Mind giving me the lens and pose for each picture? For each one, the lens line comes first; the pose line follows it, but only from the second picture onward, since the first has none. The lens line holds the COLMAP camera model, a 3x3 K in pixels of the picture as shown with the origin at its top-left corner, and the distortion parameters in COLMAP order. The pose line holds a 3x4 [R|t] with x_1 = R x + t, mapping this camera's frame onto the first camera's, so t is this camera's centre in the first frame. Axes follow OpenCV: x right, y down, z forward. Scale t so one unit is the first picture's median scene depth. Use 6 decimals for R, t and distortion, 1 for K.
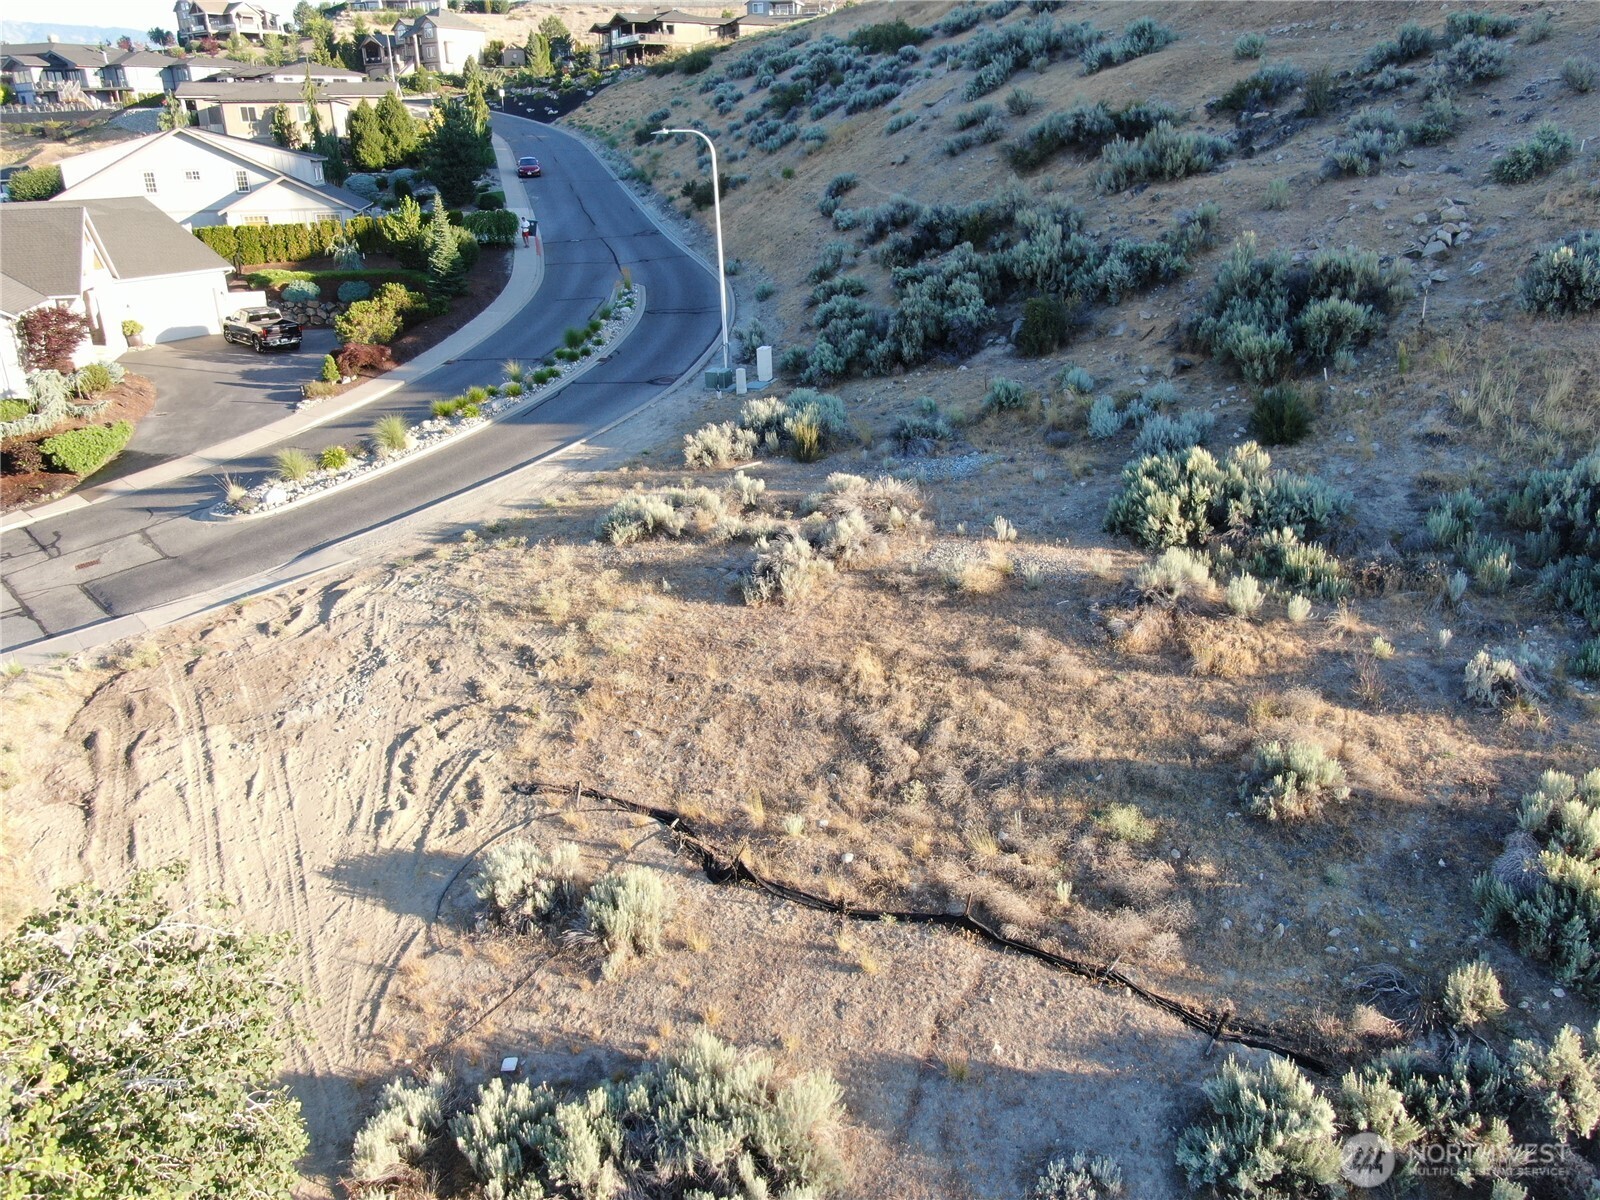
lens RADIAL K [[1143.2, 0, 806.1], [0, 1143.2, 607.6], [0, 0, 1]] dist [-0.021921, 0.005032]
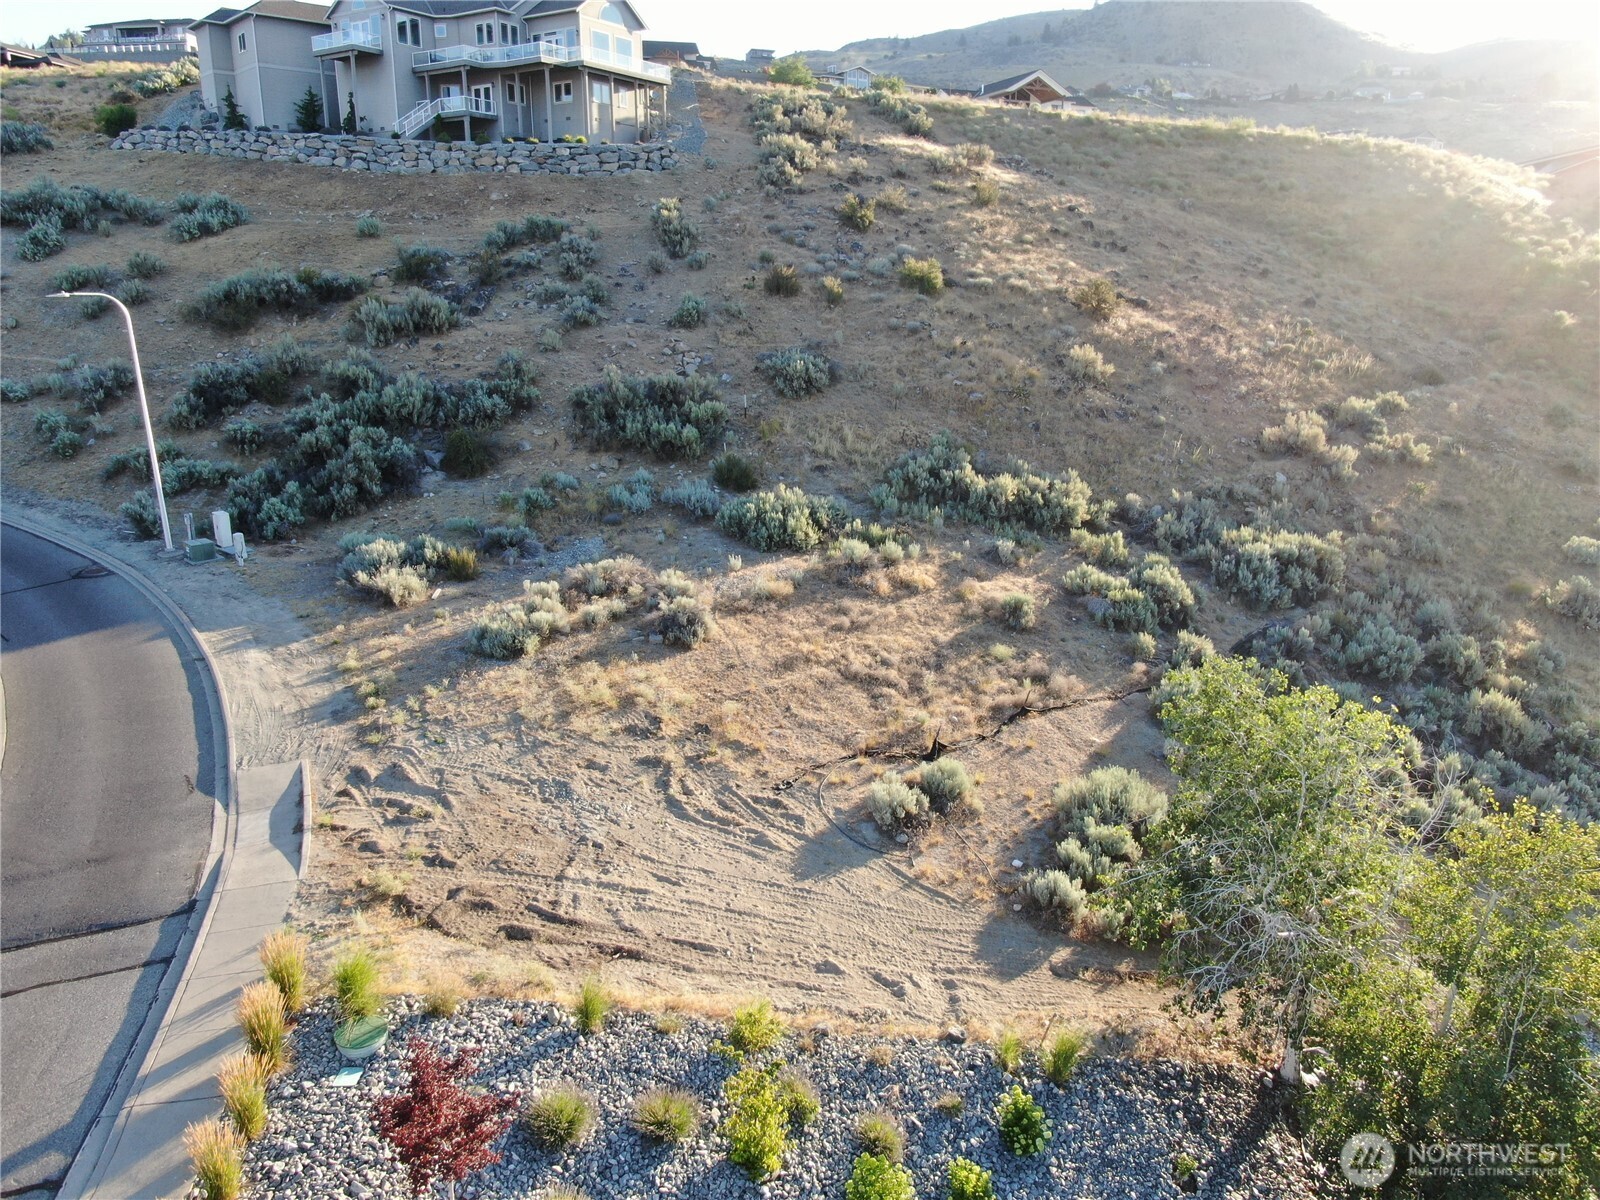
lens RADIAL K [[1143.2, 0, 806.1], [0, 1143.2, 607.6], [0, 0, 1]] dist [-0.021921, 0.005032]
pose [[0.429608, -0.235088, 0.871878, -1.310298], [0.341031, 0.936255, 0.084407, -0.131446], [-0.836143, 0.261075, 0.482395, 0.294881]]
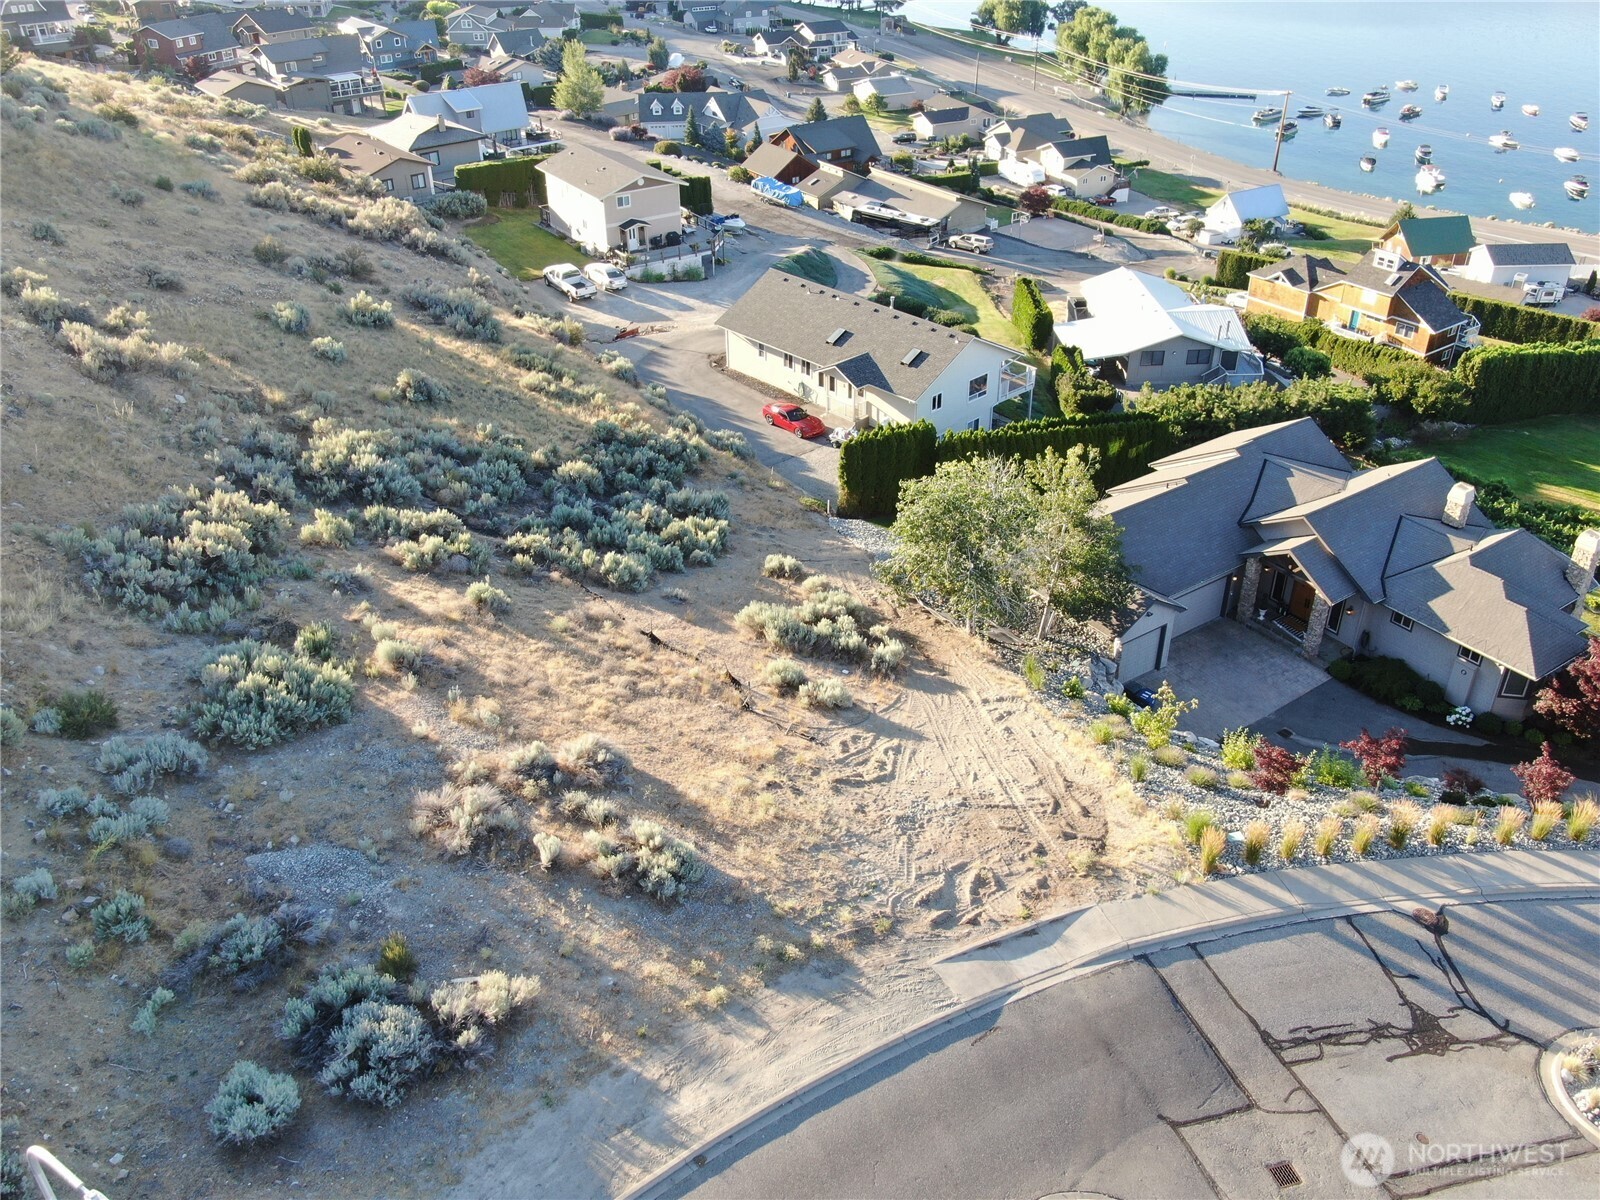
lens RADIAL K [[1337.4, 0, 816.4], [0, 1337.4, 601.3], [0, 0, 1]] dist [-0.000481, -0.007181]
pose [[-0.941450, -0.166538, 0.293150, -0.788516], [0.141353, 0.594414, 0.791639, -1.529266], [-0.306090, 0.786726, -0.536070, 1.885421]]
